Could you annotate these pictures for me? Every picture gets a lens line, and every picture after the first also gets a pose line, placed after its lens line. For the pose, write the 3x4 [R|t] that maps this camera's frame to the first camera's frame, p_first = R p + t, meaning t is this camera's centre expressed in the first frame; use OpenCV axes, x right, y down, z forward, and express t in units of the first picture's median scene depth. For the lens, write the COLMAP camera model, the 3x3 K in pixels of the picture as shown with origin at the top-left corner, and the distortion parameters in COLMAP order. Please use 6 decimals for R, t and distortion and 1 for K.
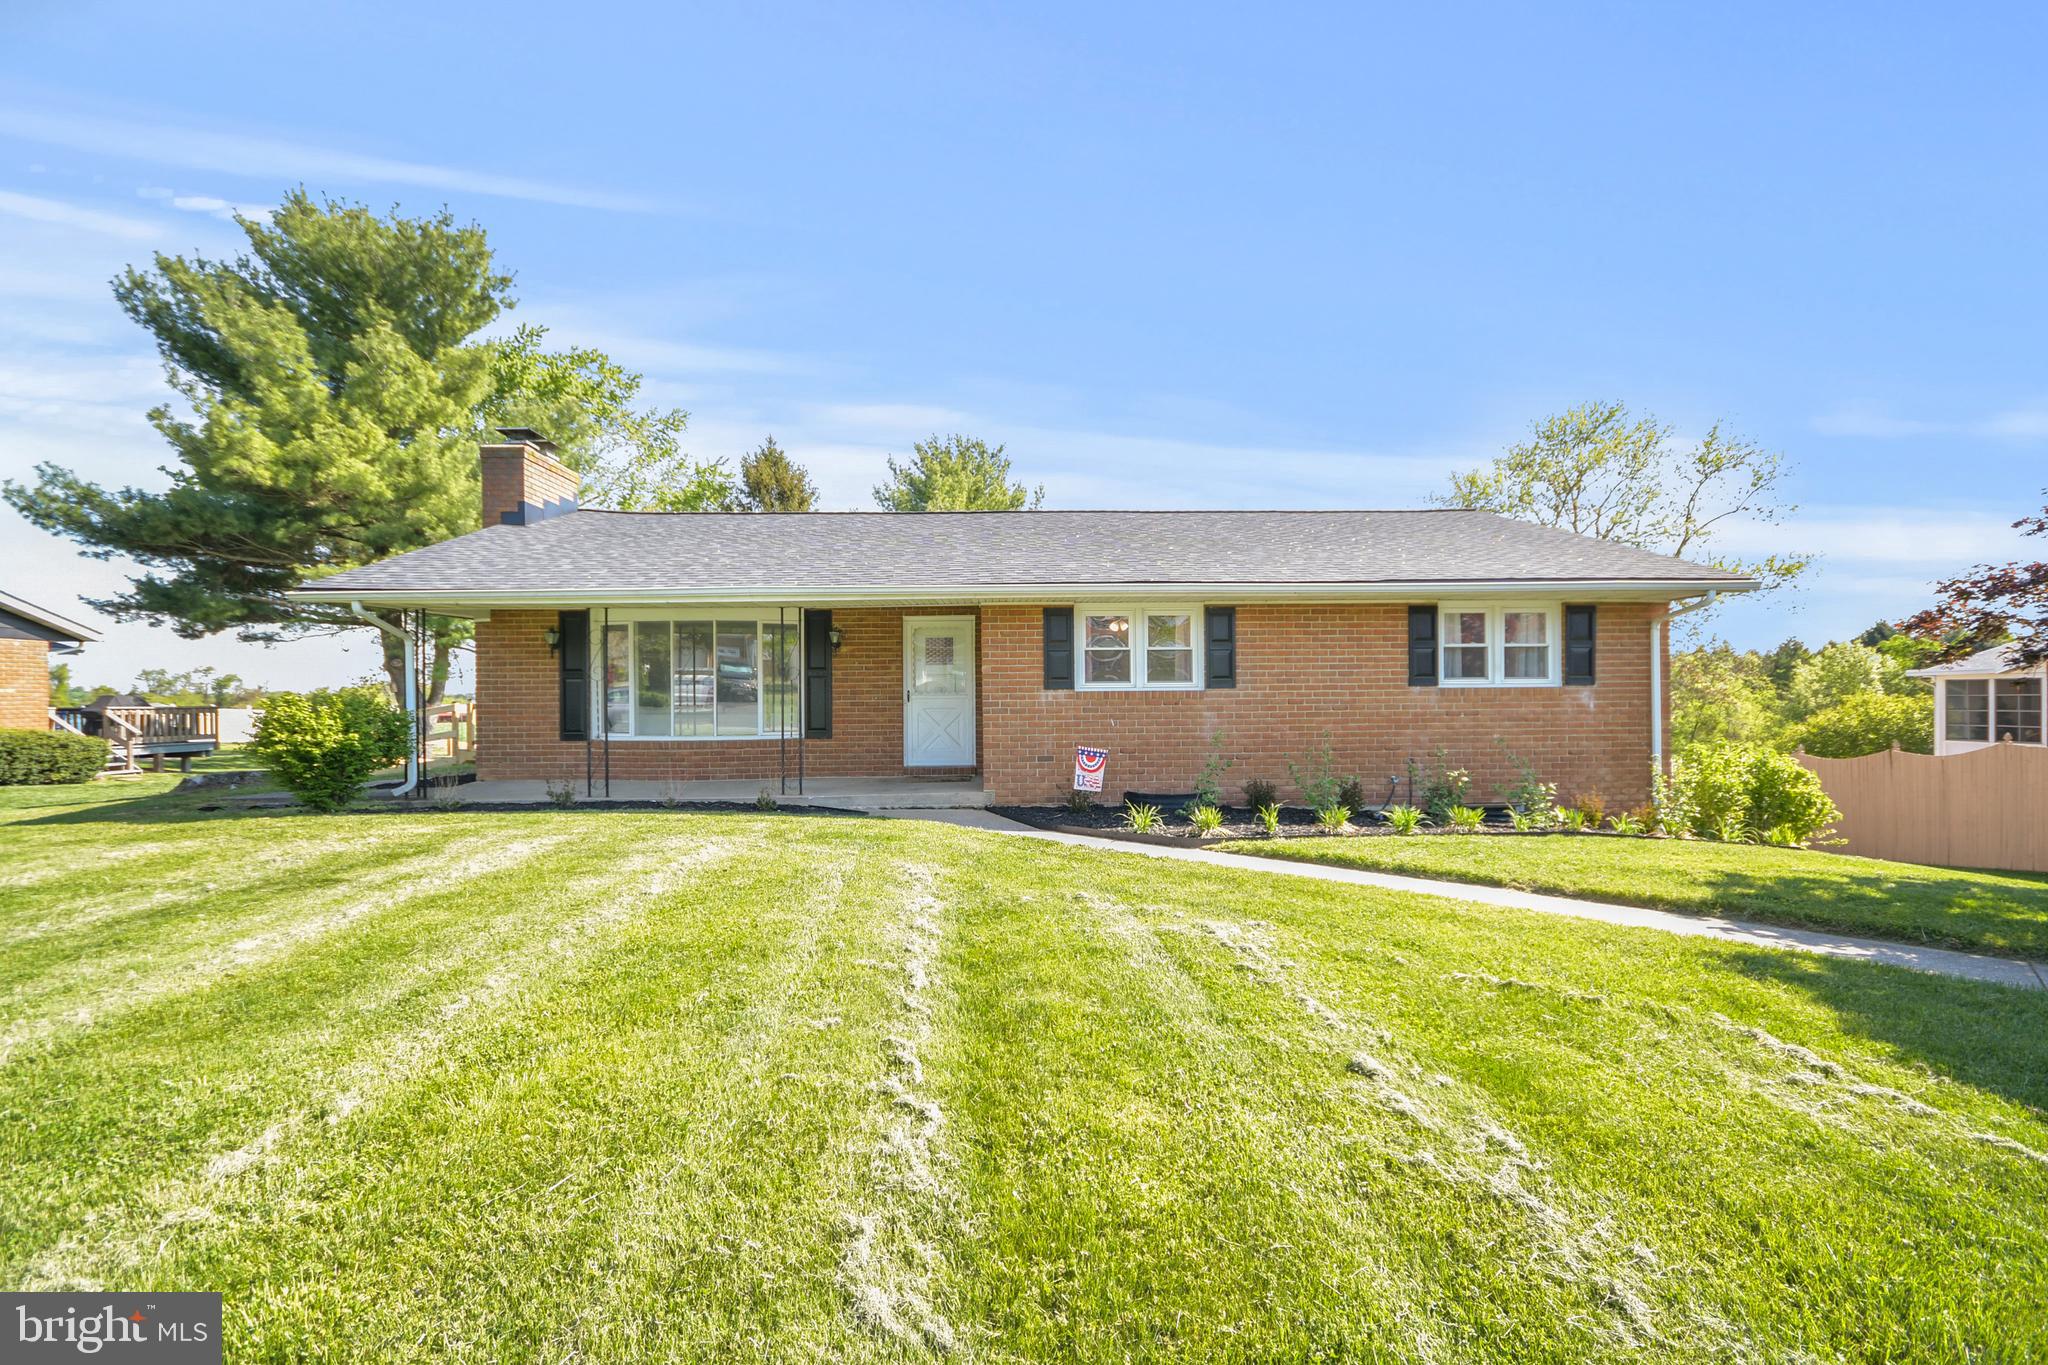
lens RADIAL K [[885.9, 0, 1036.0], [0, 885.9, 673.1], [0, 0, 1]] dist [-0.006146, -0.001337]
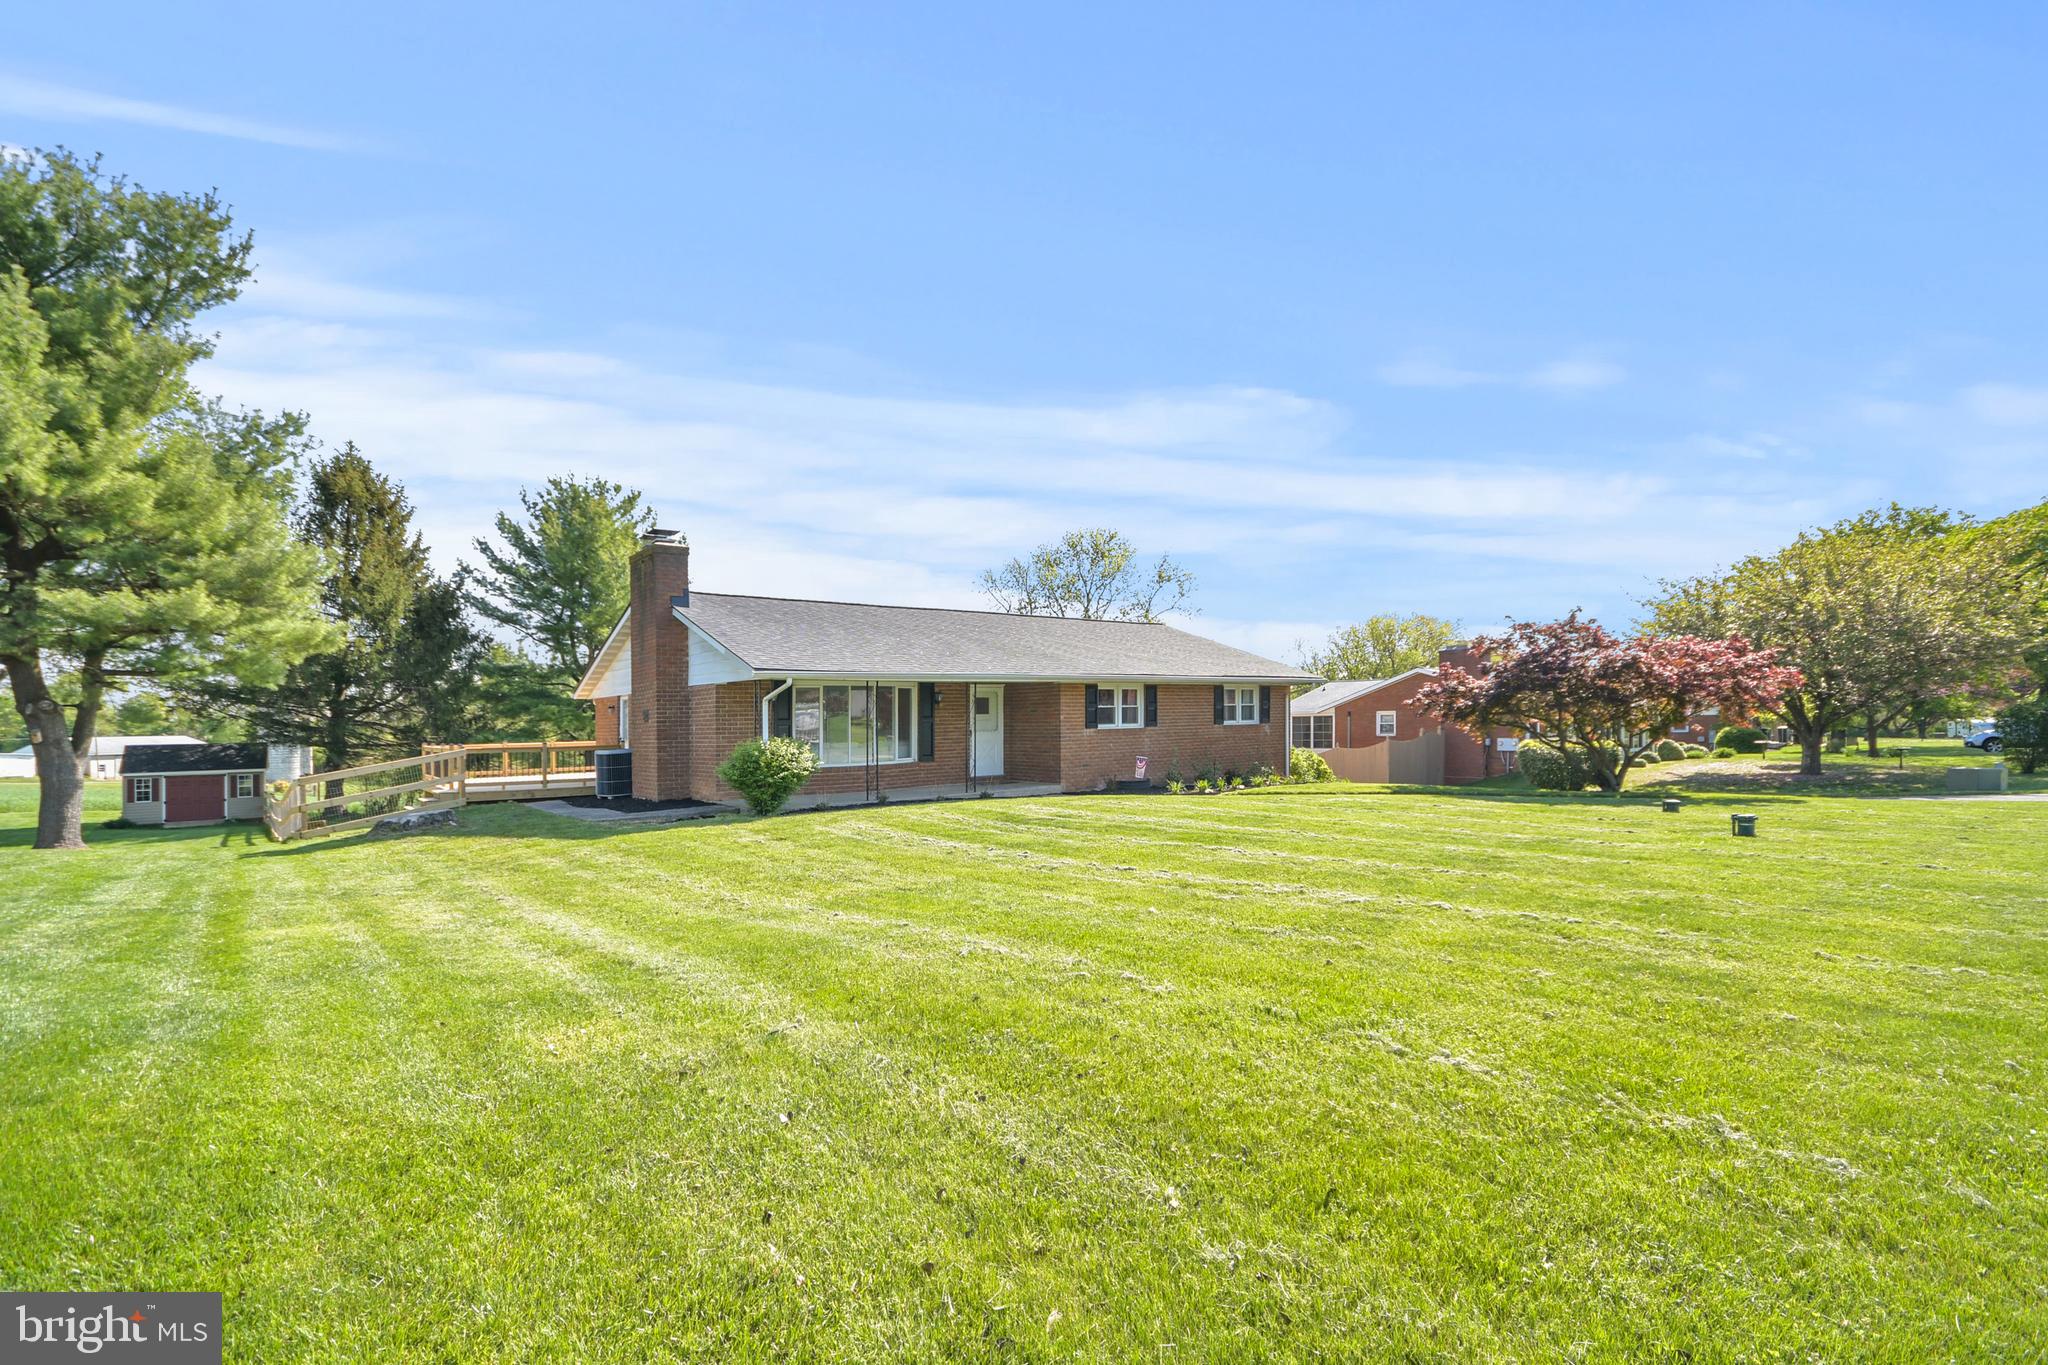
lens RADIAL K [[885.9, 0, 1033.2], [0, 885.9, 699.6], [0, 0, 1]] dist [-0.006146, -0.001337]
pose [[0.802968, 0.005963, 0.595992, -0.990359], [-0.001118, 0.999963, -0.008499, -0.021678], [-0.596021, 0.006158, 0.802945, -0.356829]]
